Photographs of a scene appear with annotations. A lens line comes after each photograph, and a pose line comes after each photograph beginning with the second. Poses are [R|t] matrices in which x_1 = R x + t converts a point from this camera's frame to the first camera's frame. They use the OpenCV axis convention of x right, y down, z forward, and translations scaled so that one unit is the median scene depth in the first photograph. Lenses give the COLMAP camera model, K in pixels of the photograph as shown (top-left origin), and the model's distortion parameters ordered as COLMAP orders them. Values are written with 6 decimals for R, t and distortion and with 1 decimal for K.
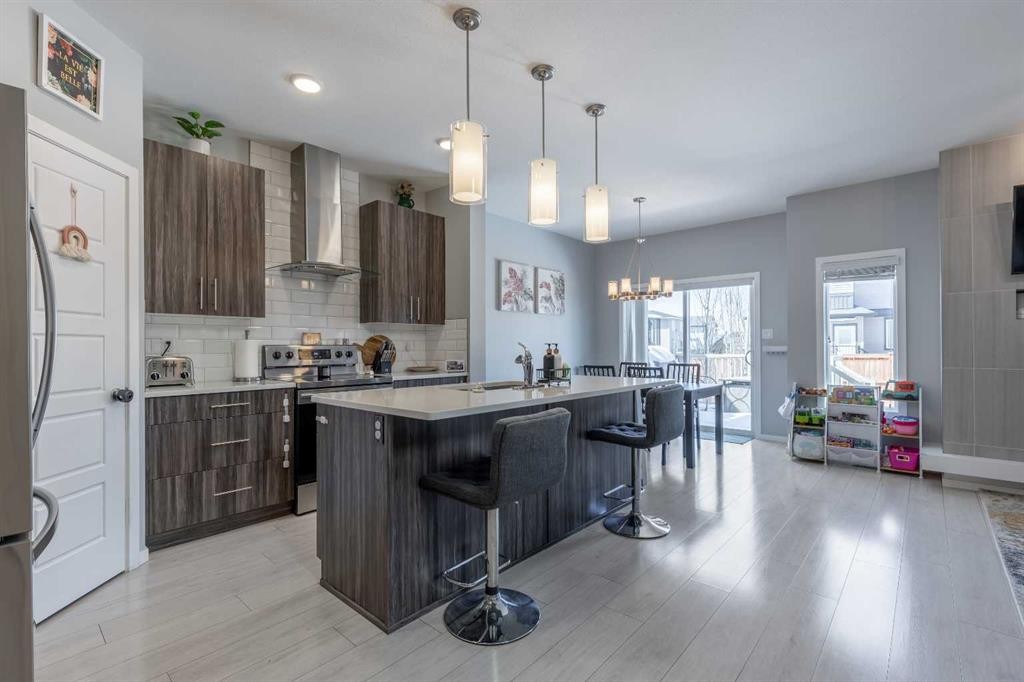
lens RADIAL K [[462.3, 0, 500.3], [0, 462.3, 344.3], [0, 0, 1]] dist [0.000289, -0.000282]
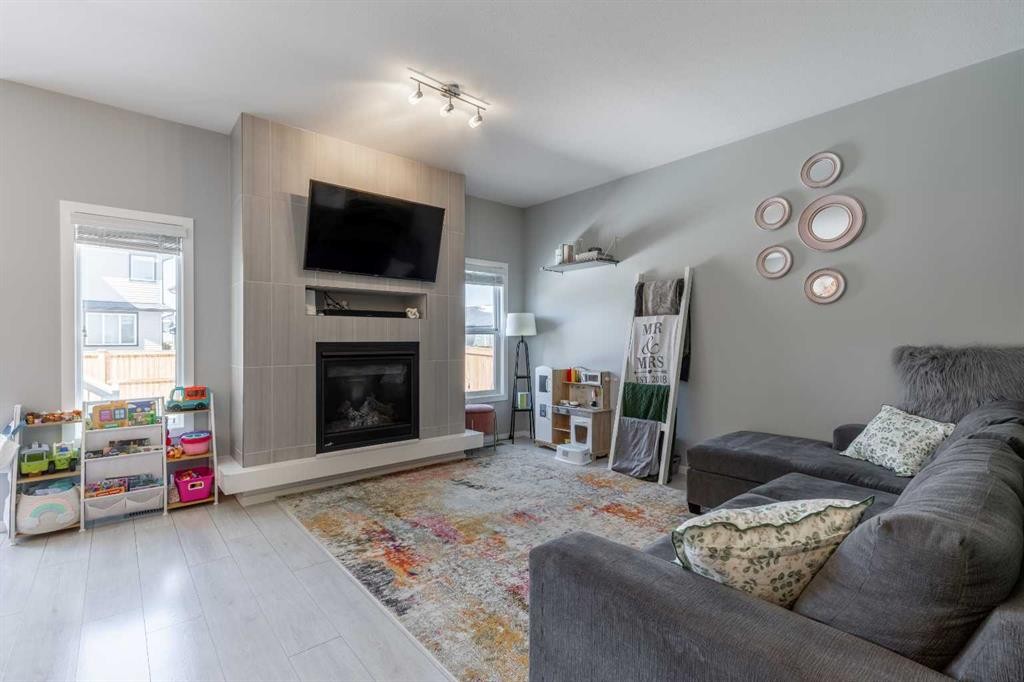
lens RADIAL K [[458.5, 0, 518.2], [0, 458.5, 342.8], [0, 0, 1]] dist [0.005146, 0.000065]
pose [[0.104550, -0.001319, 0.994519, 0.145445], [-0.005406, 0.999984, 0.001894, -0.000020], [-0.994505, -0.005574, 0.104541, 0.356201]]
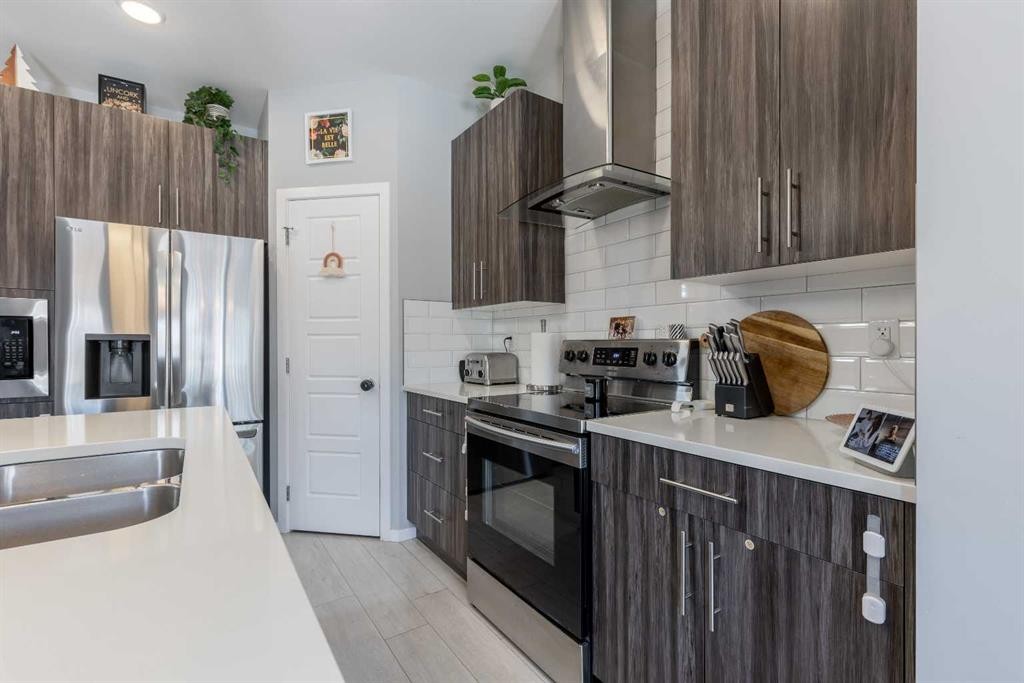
lens RADIAL K [[450.3, 0, 541.5], [0, 450.3, 344.1], [0, 0, 1]] dist [0.008601, 0.000149]
pose [[-0.177442, 0.008055, -0.984098, 0.128642], [0.009095, 0.999937, 0.006545, 0.002871], [0.984089, -0.007789, -0.177505, 0.909806]]
